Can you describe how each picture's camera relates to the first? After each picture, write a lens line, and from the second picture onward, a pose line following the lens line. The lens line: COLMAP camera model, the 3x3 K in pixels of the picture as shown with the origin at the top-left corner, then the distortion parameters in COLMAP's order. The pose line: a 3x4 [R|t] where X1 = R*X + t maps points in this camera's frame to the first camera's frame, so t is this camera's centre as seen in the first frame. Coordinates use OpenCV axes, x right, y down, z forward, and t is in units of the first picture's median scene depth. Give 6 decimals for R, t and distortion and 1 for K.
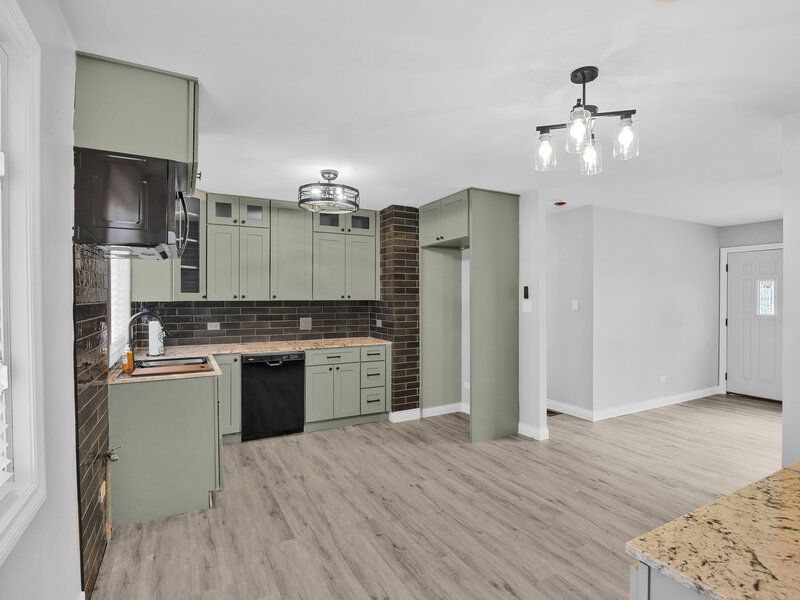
lens RADIAL K [[408.0, 0, 403.6], [0, 408.0, 299.0], [0, 0, 1]] dist [-0.008340, -0.000130]
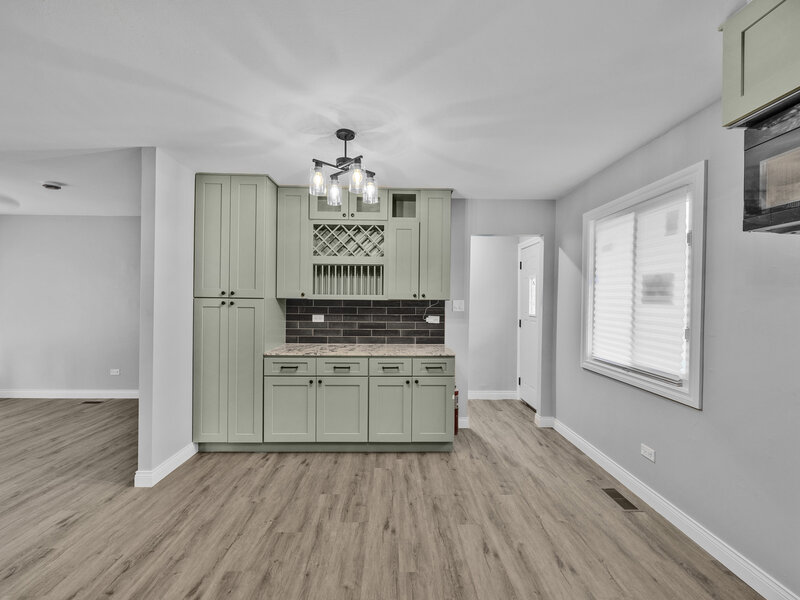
lens RADIAL K [[340.7, 0, 399.0], [0, 340.7, 300.4], [0, 0, 1]] dist [-0.002658, -0.000212]
pose [[-0.883911, -0.004312, 0.467635, -0.135765], [-0.004136, 0.999990, 0.001401, 0.005132], [-0.467636, -0.000696, -0.883921, 0.976945]]
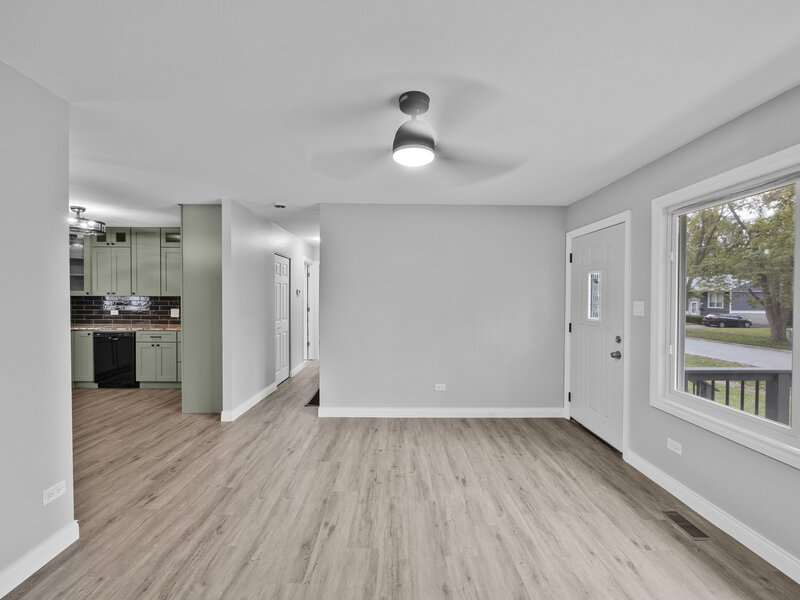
lens RADIAL K [[340.7, 0, 399.5], [0, 340.7, 301.5], [0, 0, 1]] dist [-0.002658, -0.000212]
pose [[0.881629, 0.012970, -0.471764, 1.266113], [-0.005899, 0.999847, 0.016465, -0.003738], [0.471906, -0.011733, 0.881571, 0.423810]]
